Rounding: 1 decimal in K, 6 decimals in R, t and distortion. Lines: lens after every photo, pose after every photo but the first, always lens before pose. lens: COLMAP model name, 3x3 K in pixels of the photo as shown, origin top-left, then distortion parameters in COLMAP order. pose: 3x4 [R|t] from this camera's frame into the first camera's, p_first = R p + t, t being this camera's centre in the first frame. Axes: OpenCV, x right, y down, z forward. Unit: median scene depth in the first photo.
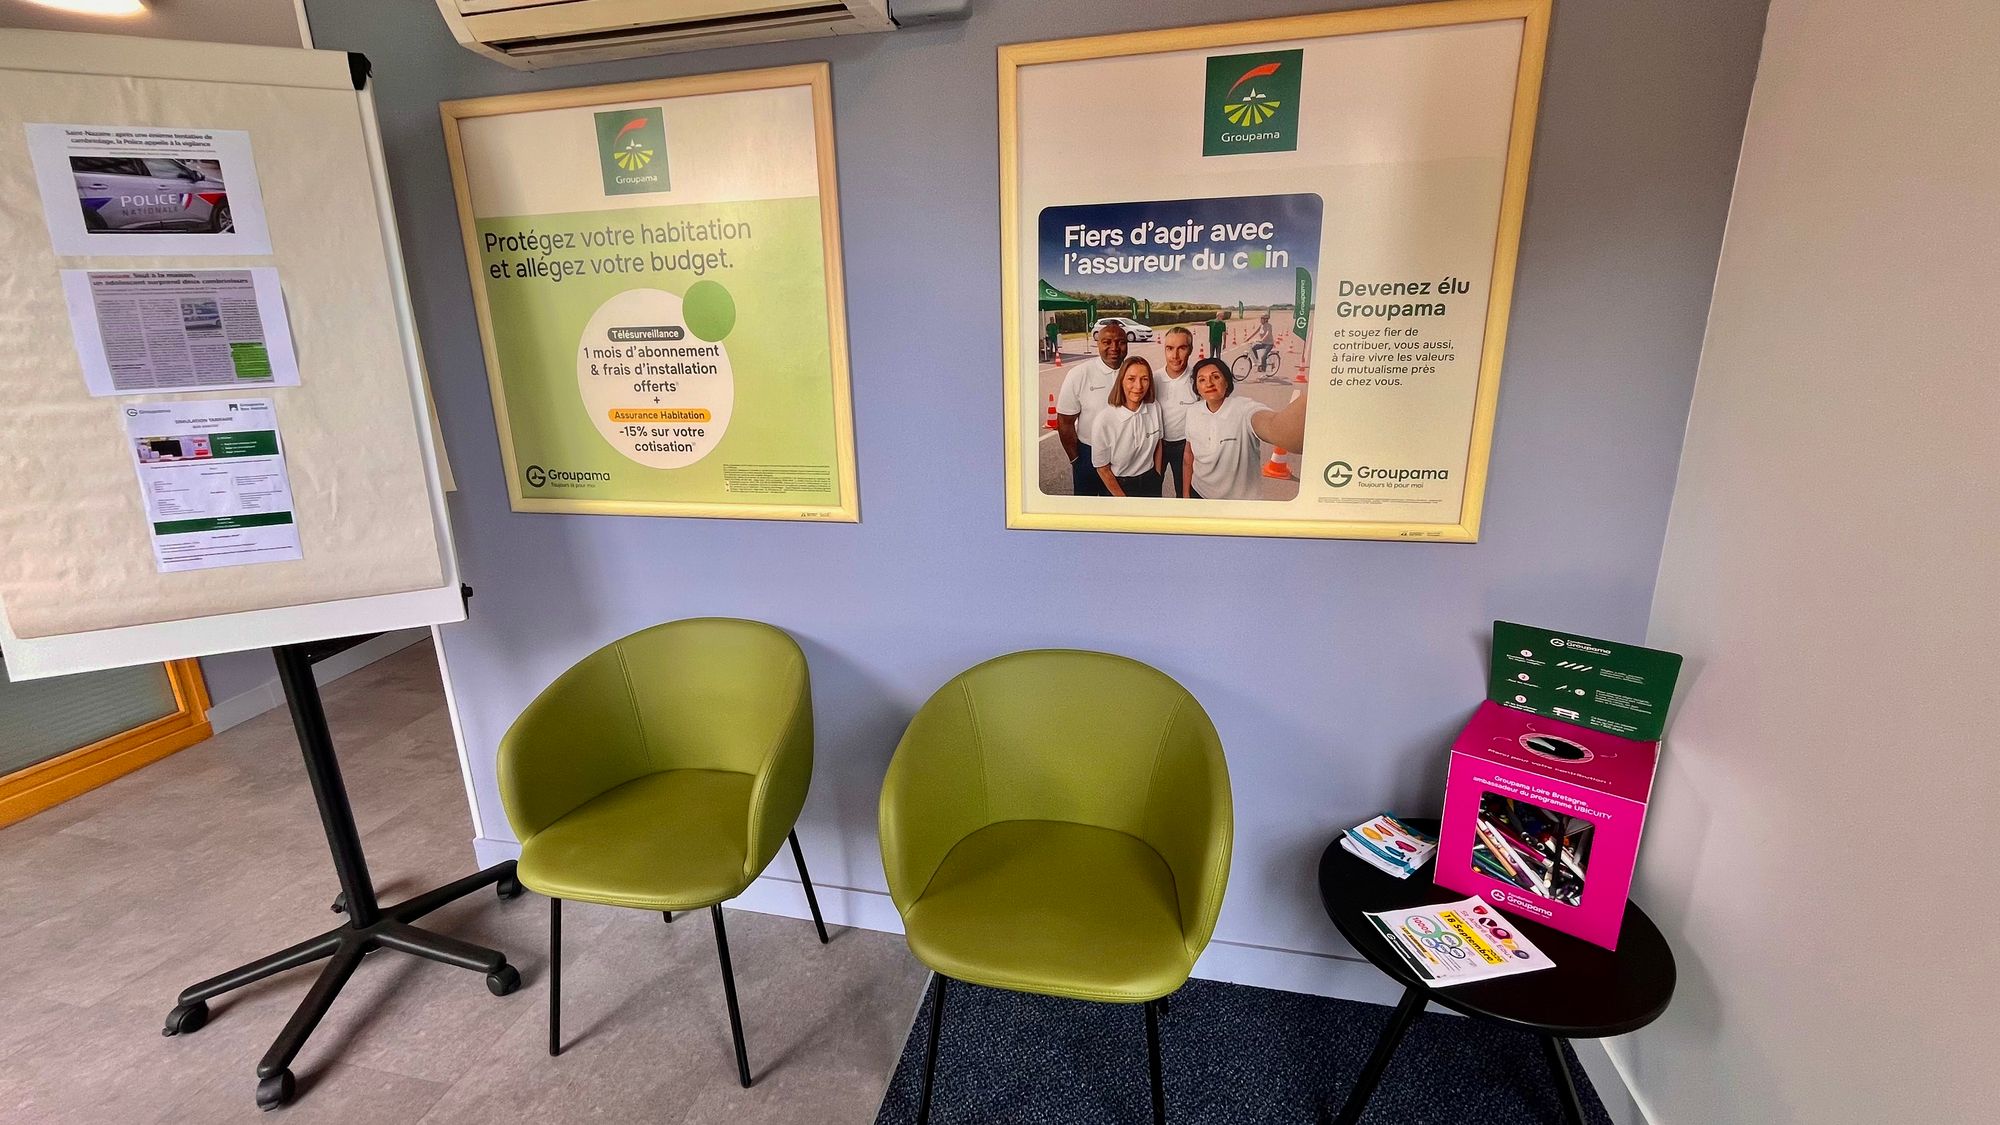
lens RADIAL K [[812.6, 0, 1003.5], [0, 812.6, 558.0], [0, 0, 1]] dist [-0.000375, -0.000917]
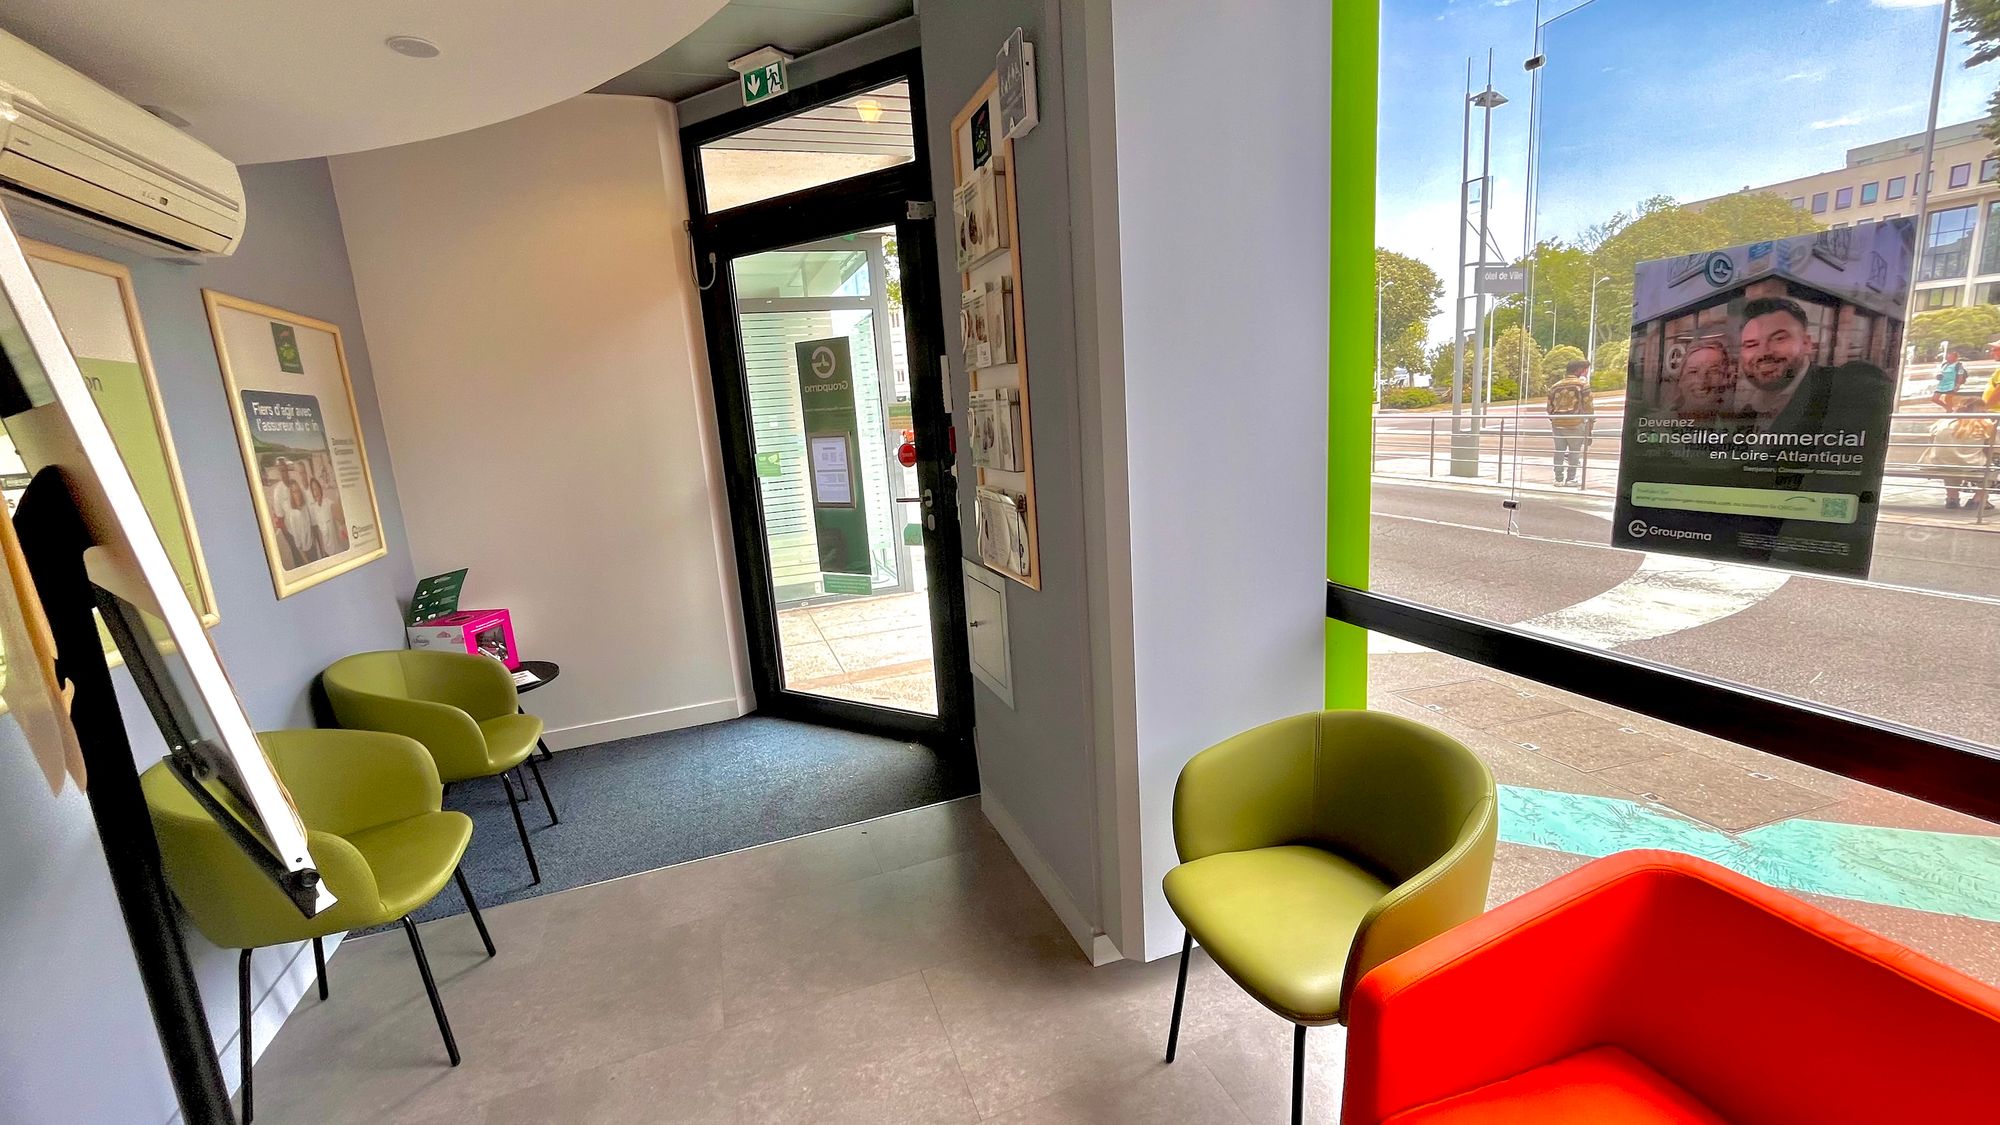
lens RADIAL K [[812.6, 0, 998.1], [0, 812.6, 563.4], [0, 0, 1]] dist [-0.000375, -0.000917]
pose [[-0.540918, -0.103244, 0.834715, -2.023097], [0.294018, 0.906612, 0.302668, -0.167964], [-0.788011, 0.409139, -0.460047, 0.690447]]
